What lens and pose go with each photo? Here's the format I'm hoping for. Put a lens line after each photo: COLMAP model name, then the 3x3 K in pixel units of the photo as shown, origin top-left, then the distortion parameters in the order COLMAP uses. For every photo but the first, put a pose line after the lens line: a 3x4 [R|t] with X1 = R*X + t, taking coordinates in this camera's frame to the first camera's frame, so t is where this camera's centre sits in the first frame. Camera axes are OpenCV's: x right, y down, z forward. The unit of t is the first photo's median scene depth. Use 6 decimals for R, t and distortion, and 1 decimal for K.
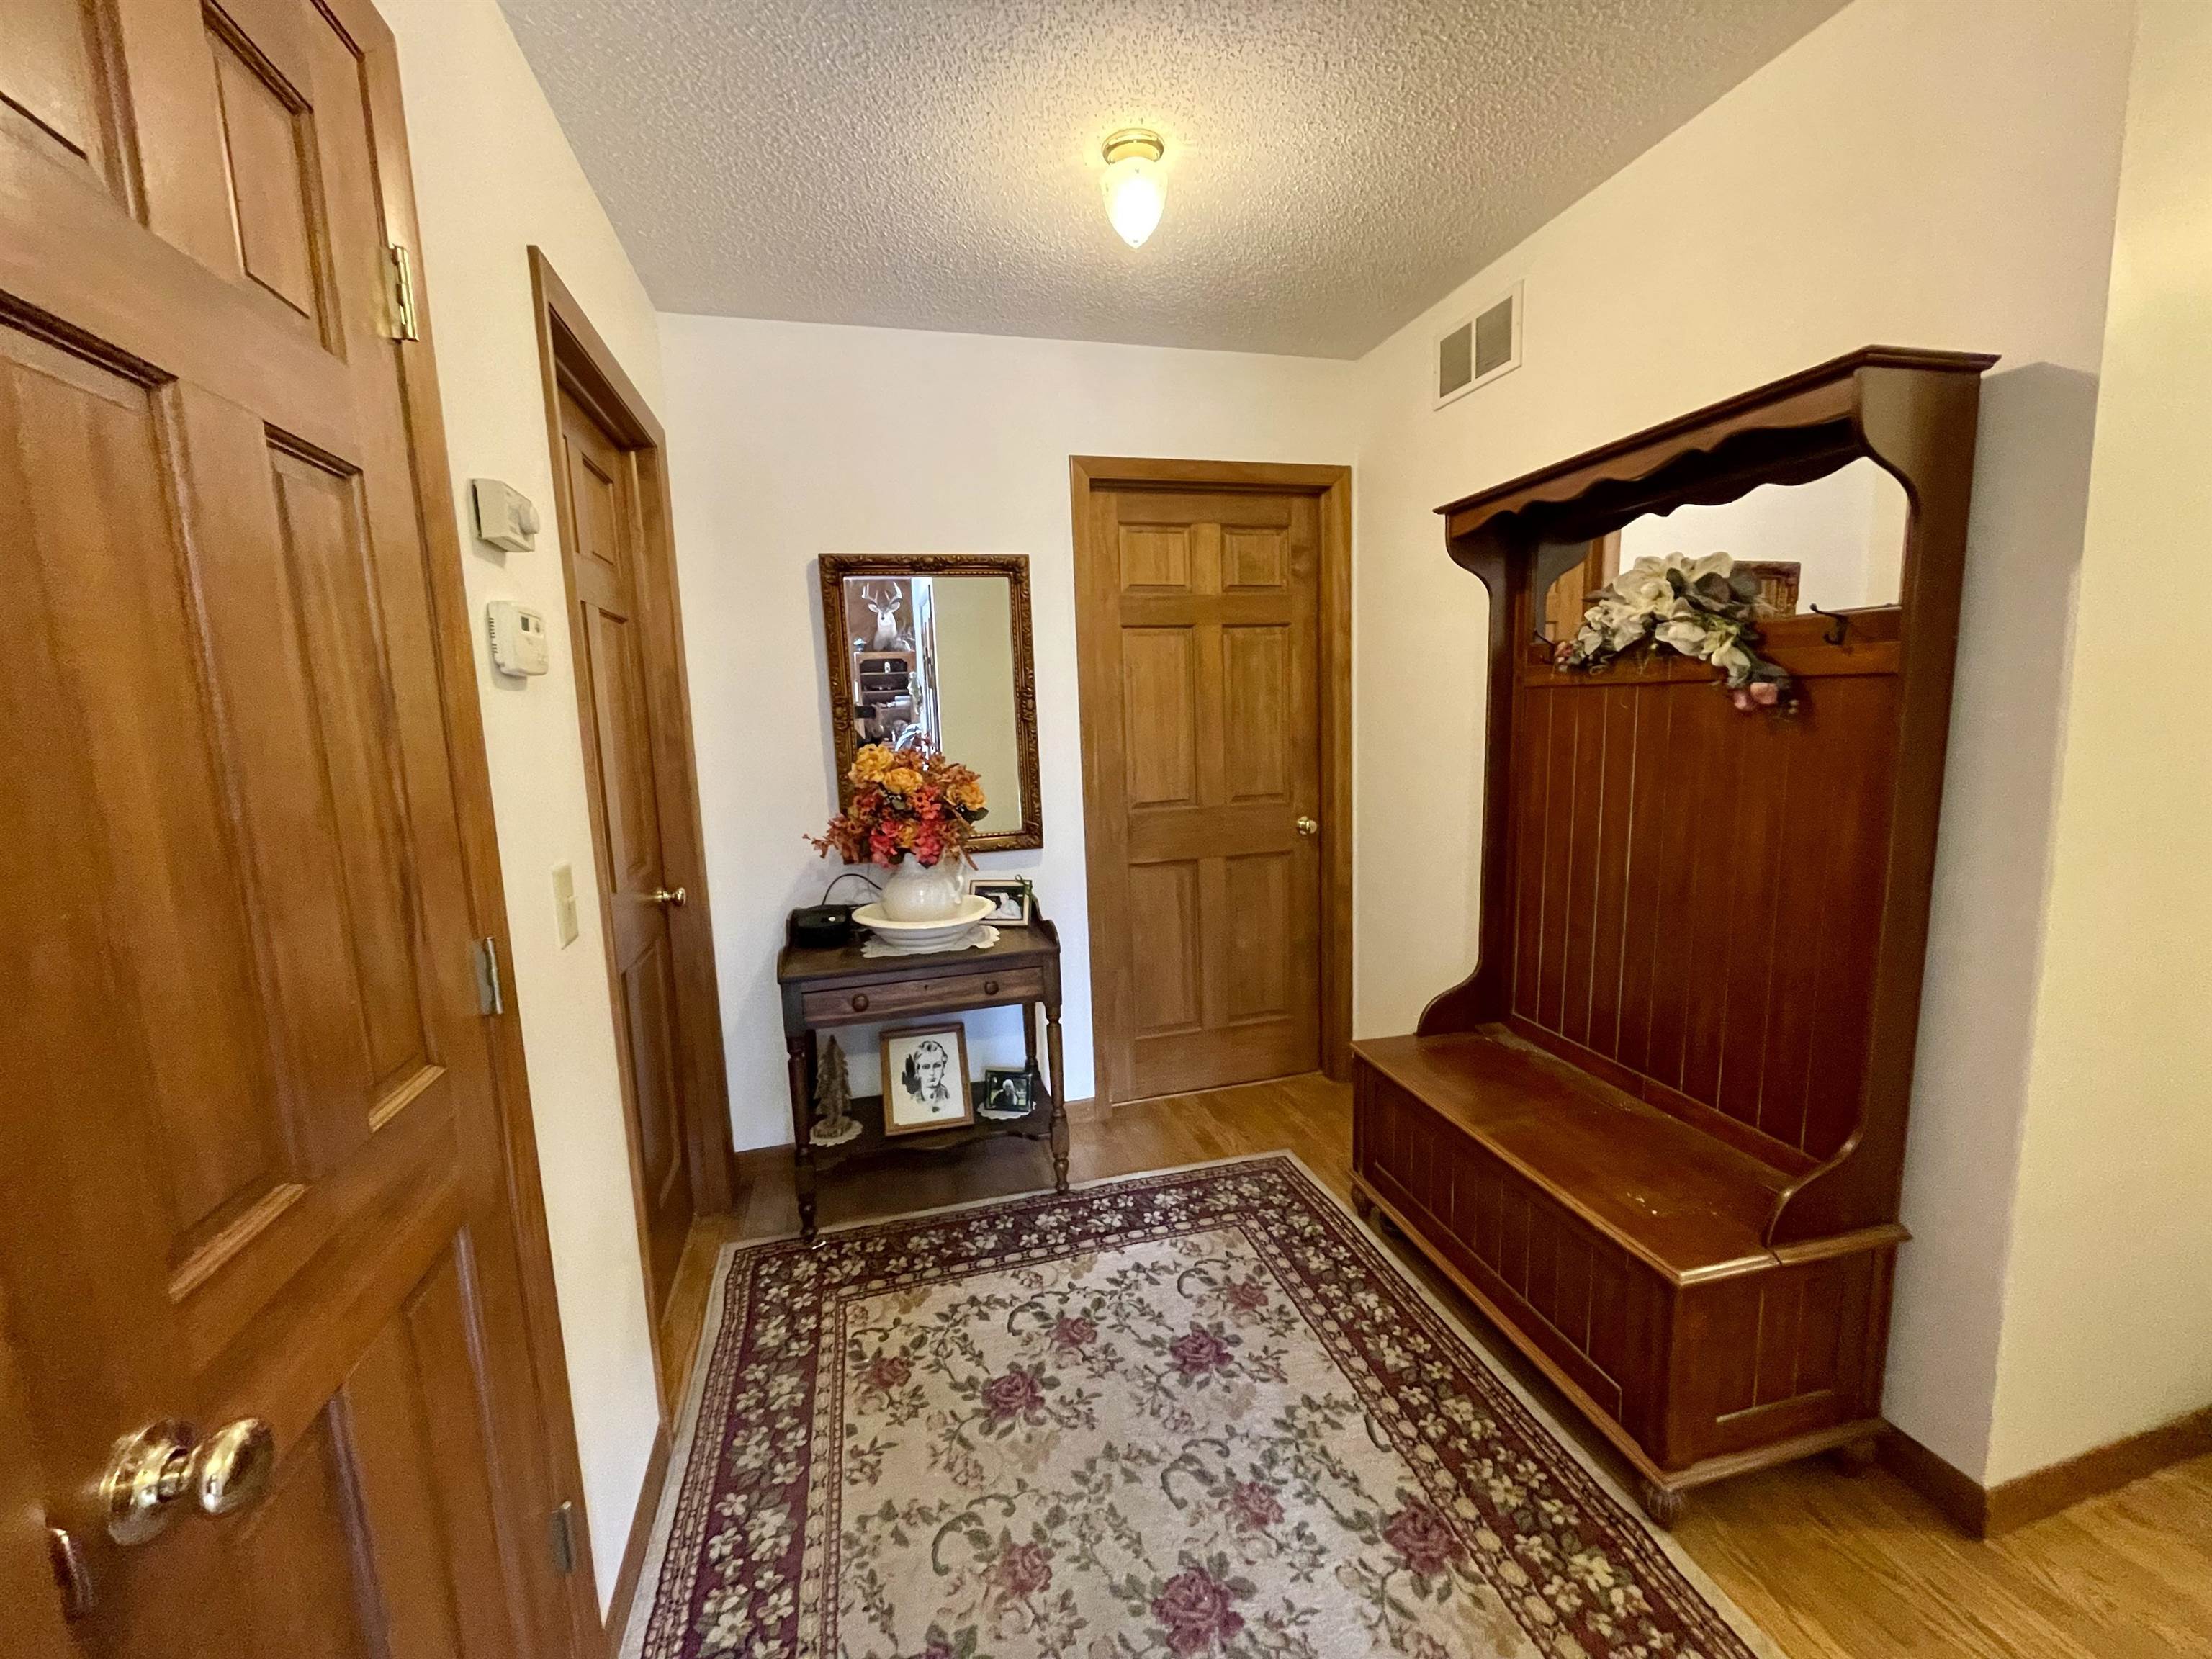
lens RADIAL K [[901.3, 0, 1098.0], [0, 901.3, 834.0], [0, 0, 1]] dist [-0.004698, -0.000041]
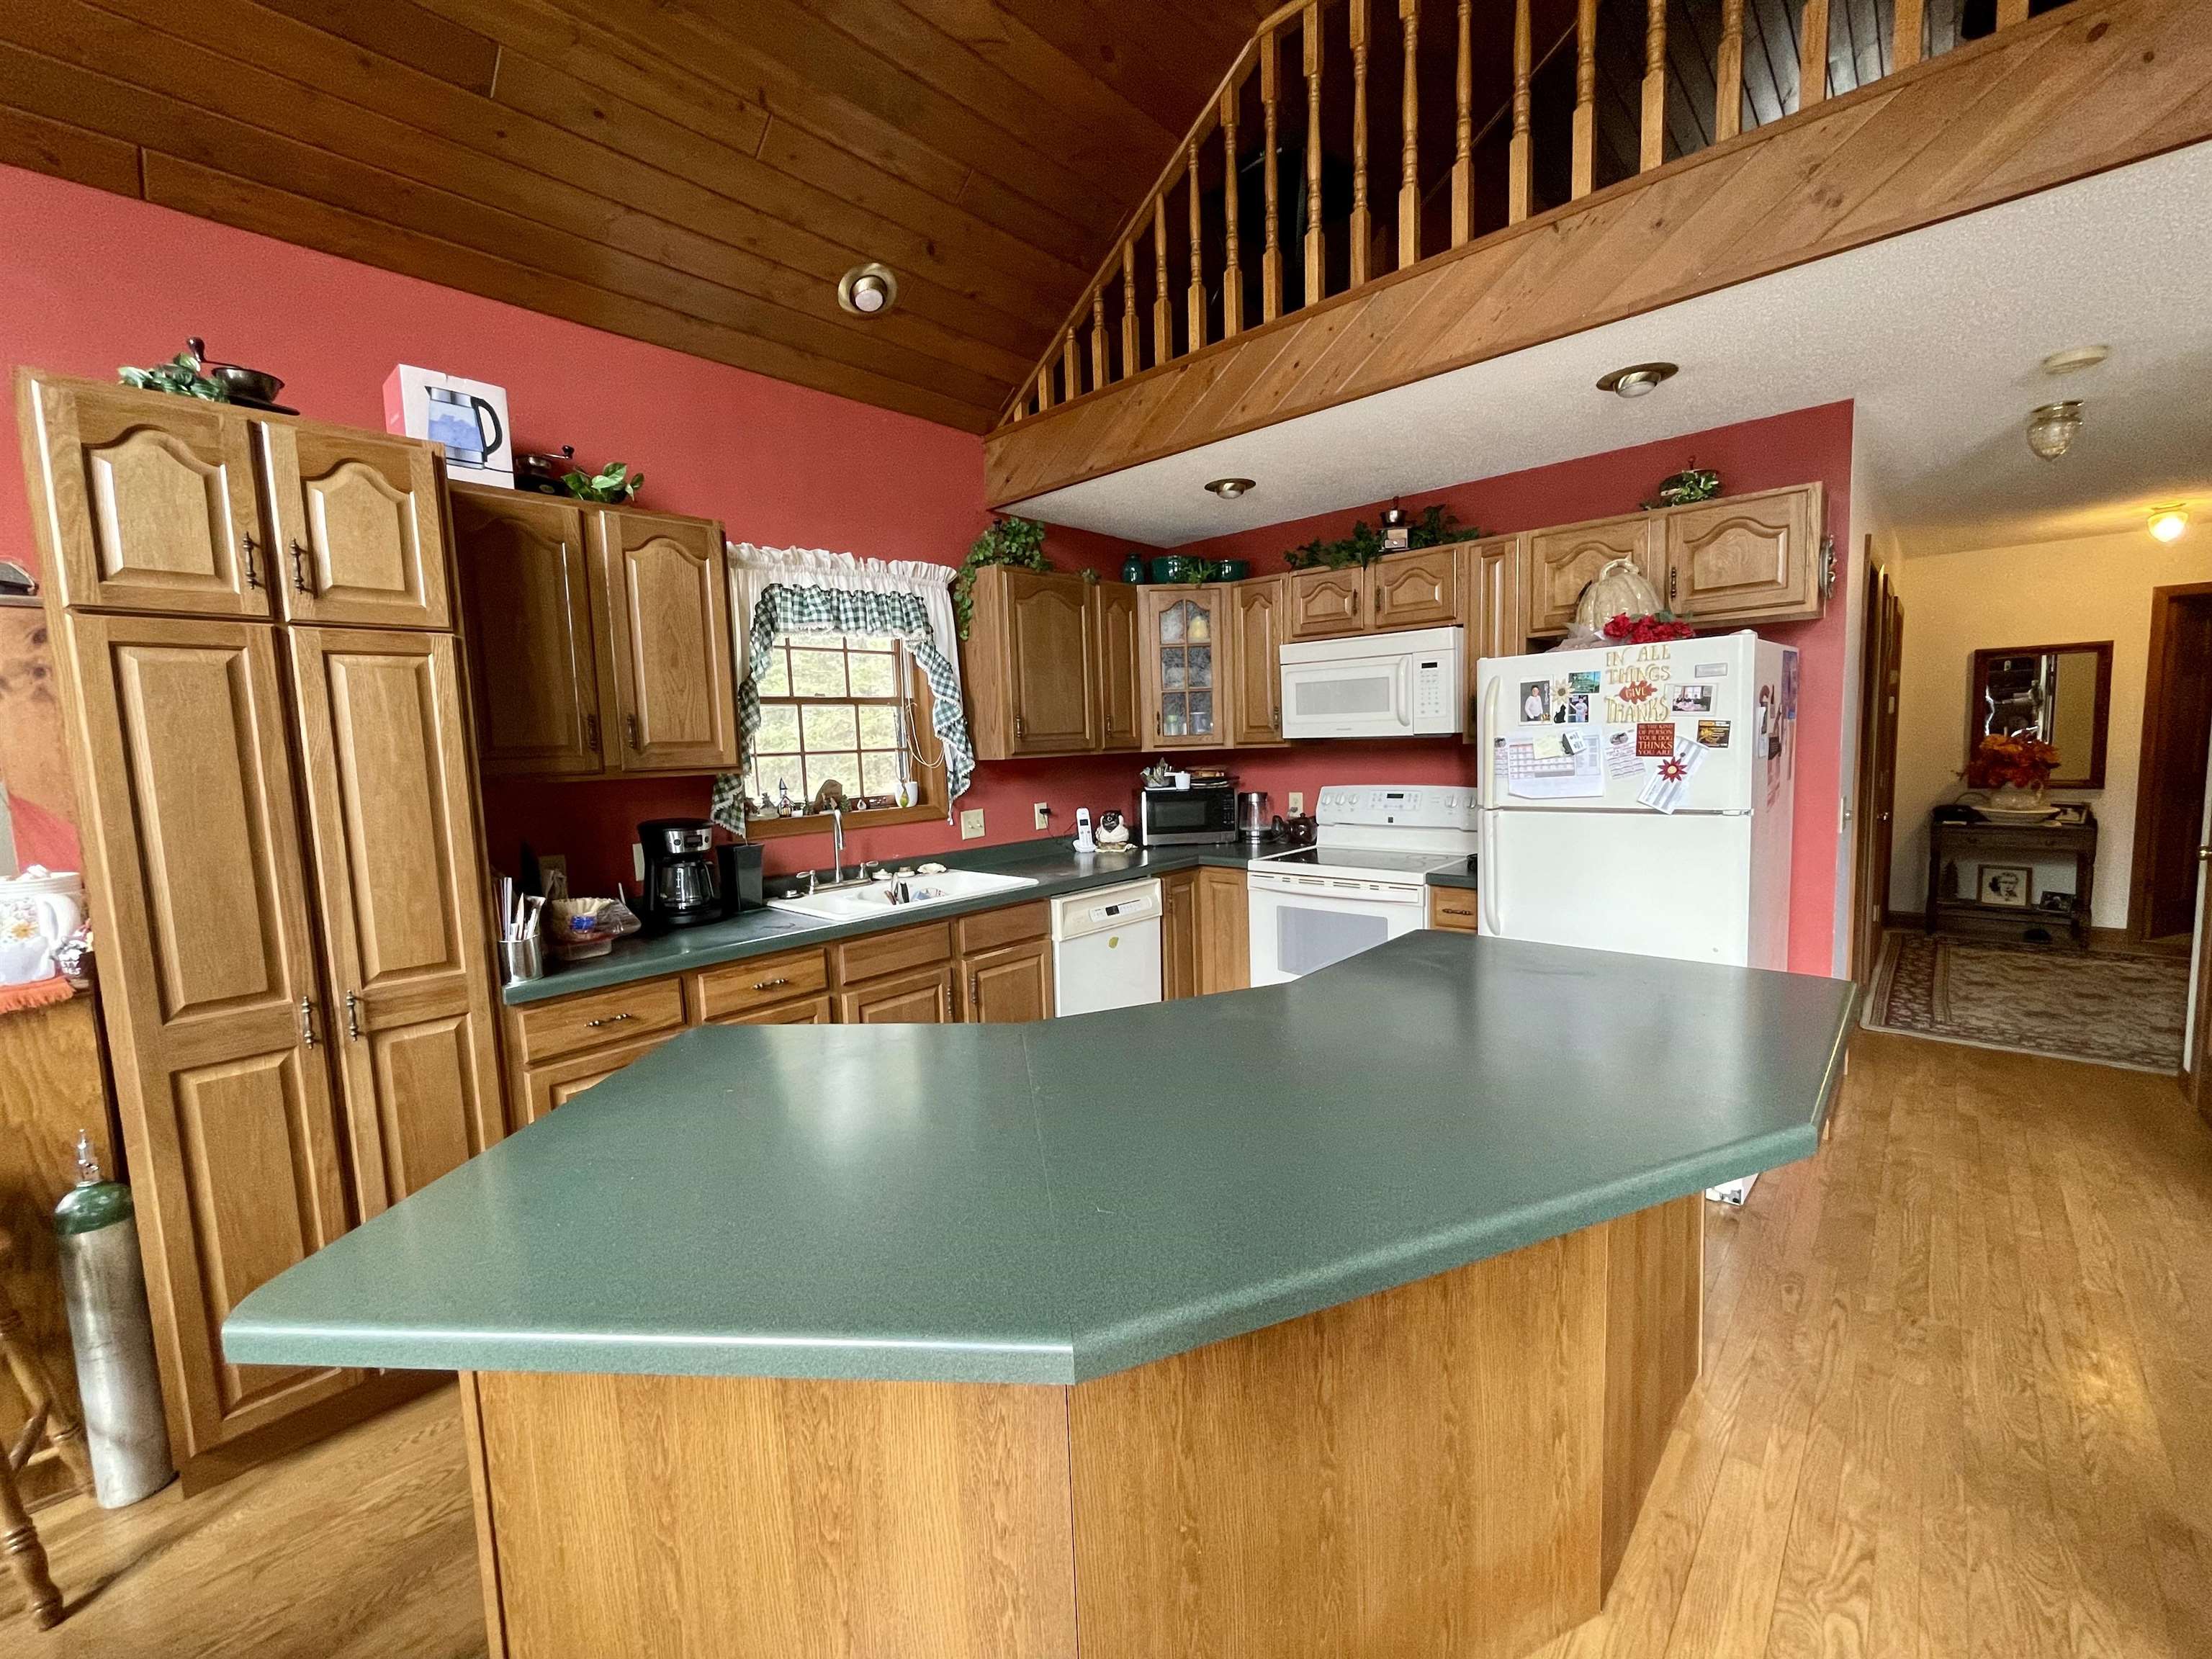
lens RADIAL K [[901.3, 0, 1089.2], [0, 901.3, 826.5], [0, 0, 1]] dist [-0.004698, -0.000041]
pose [[0.528253, 0.101166, -0.843039, 0.582135], [-0.099249, 0.993427, 0.057023, 0.283180], [0.843266, 0.053548, 0.534822, -2.605529]]
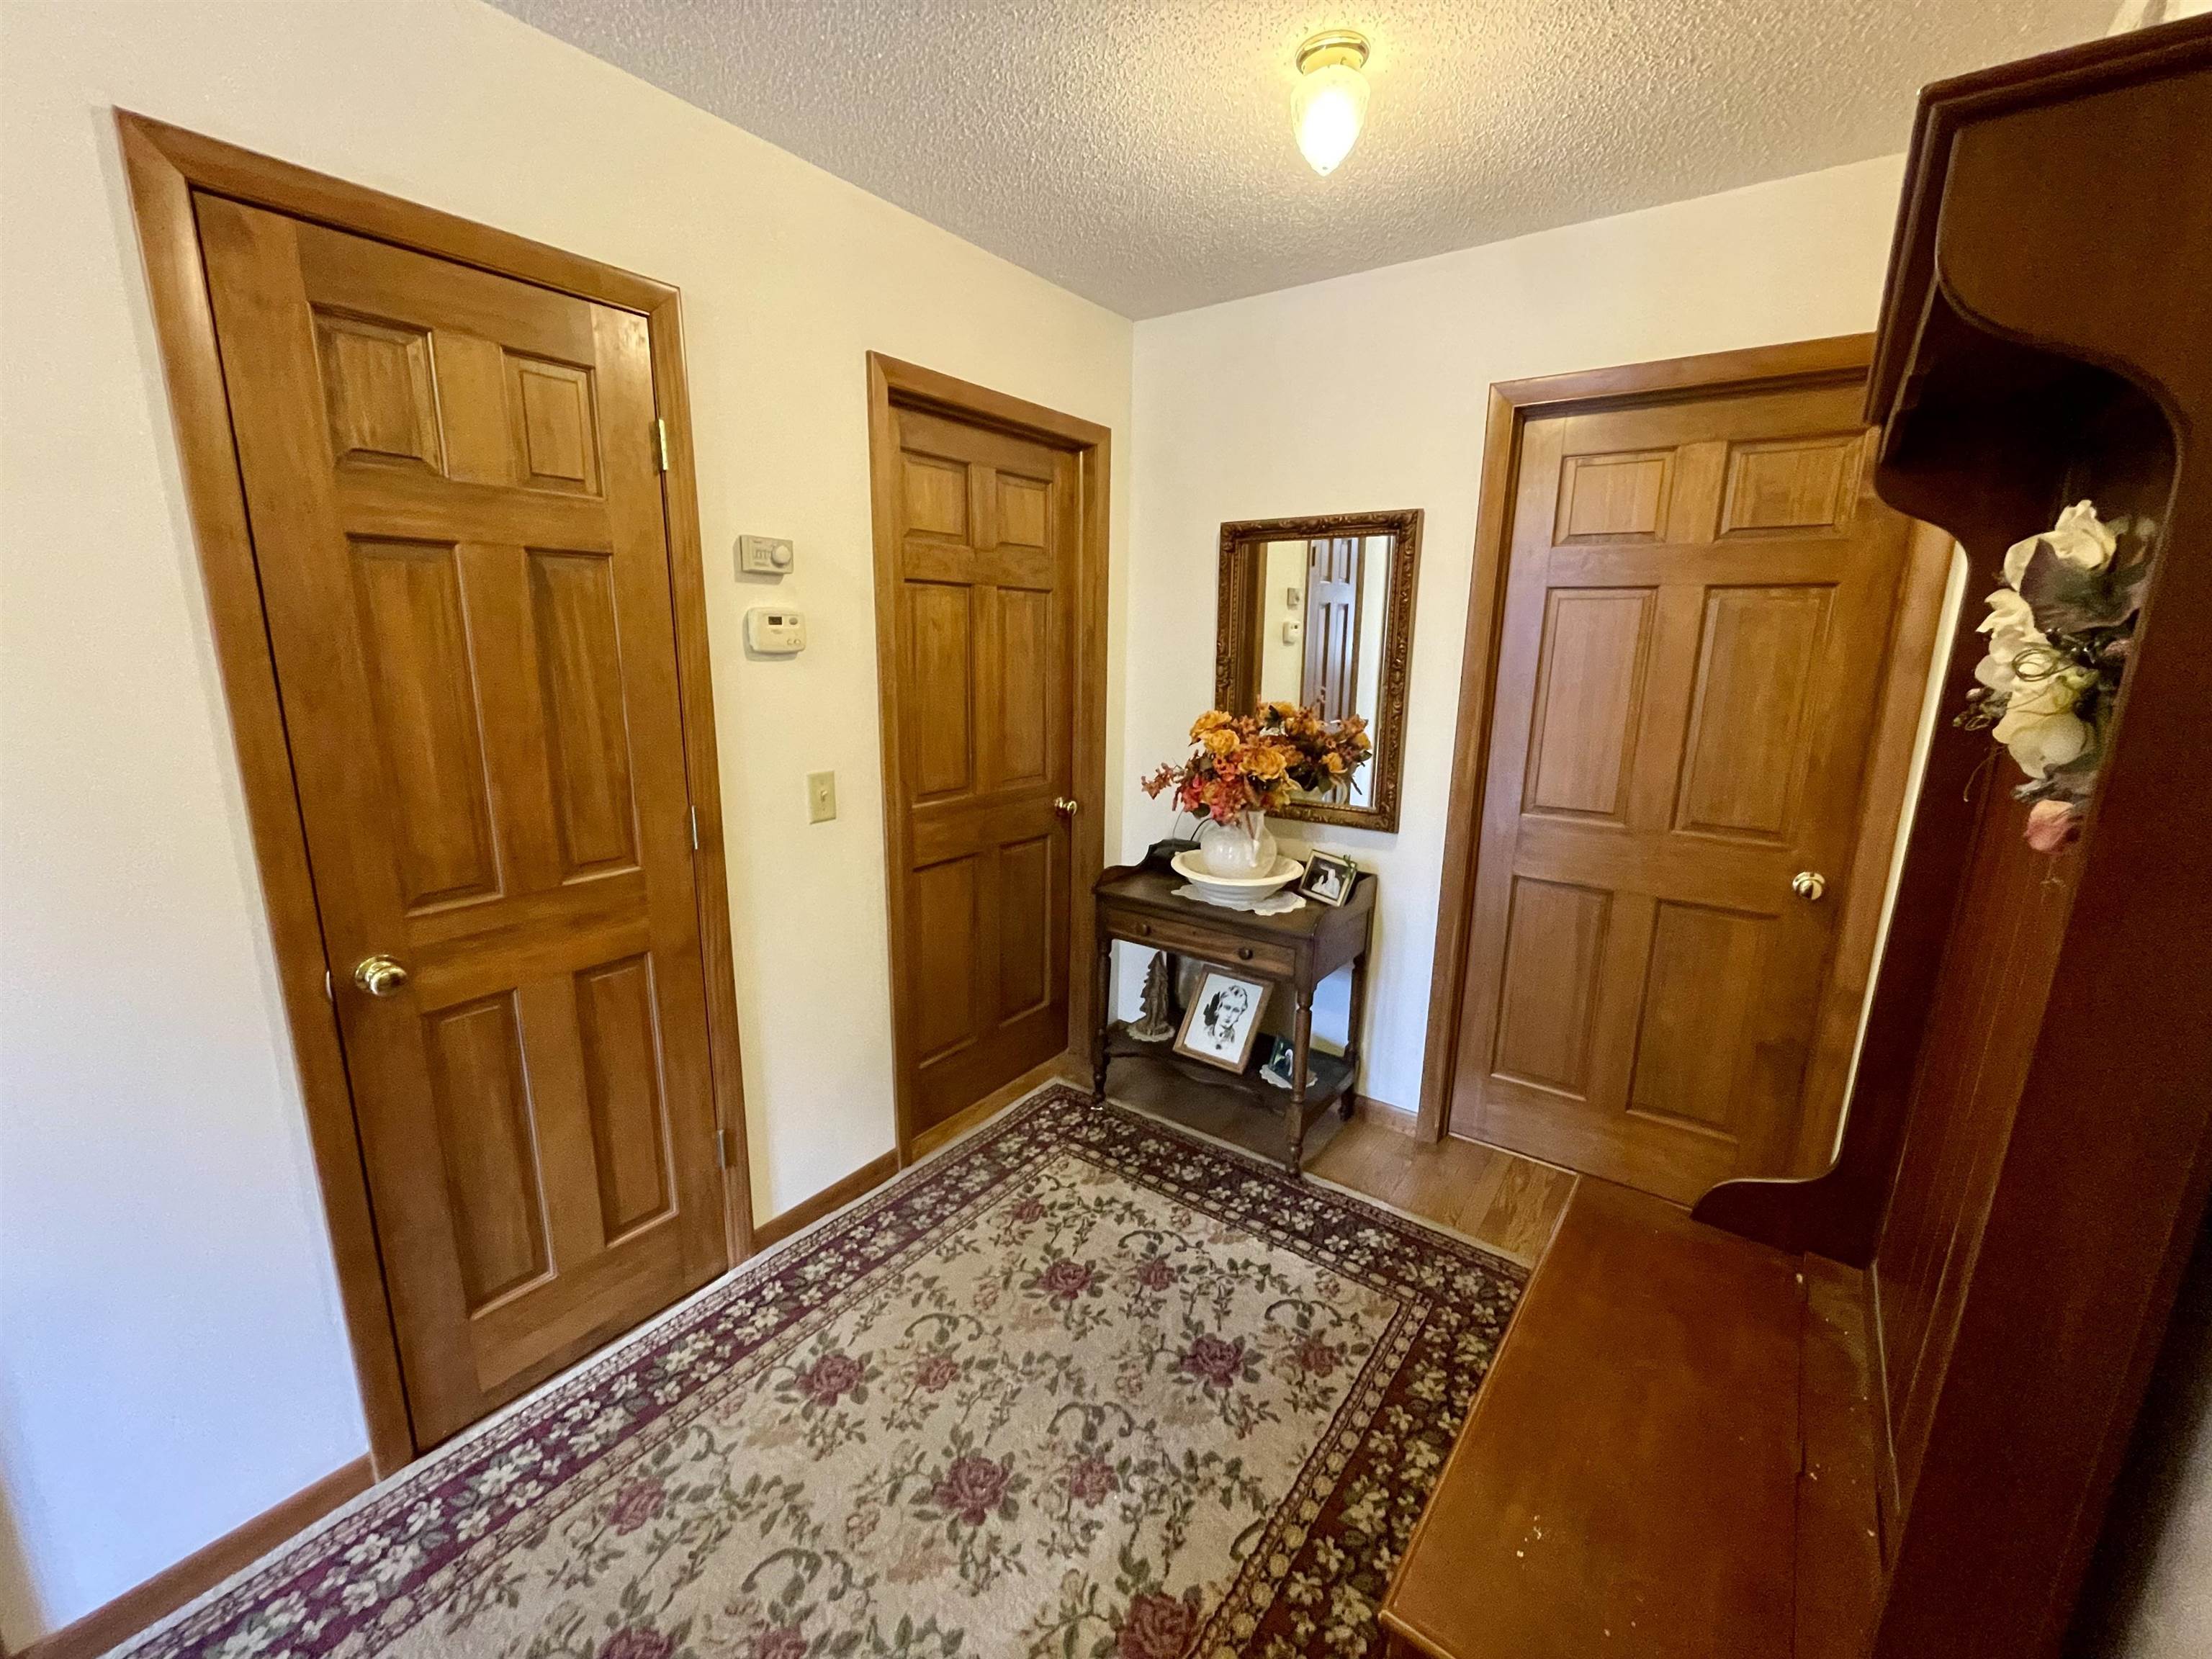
lens RADIAL K [[901.3, 0, 1113.1], [0, 901.3, 833.3], [0, 0, 1]] dist [-0.004698, -0.000041]
pose [[0.624424, 0.215629, -0.750732, 0.625939], [-0.144865, 0.976435, 0.159964, -0.125253], [0.767534, 0.008869, 0.640947, 0.260615]]
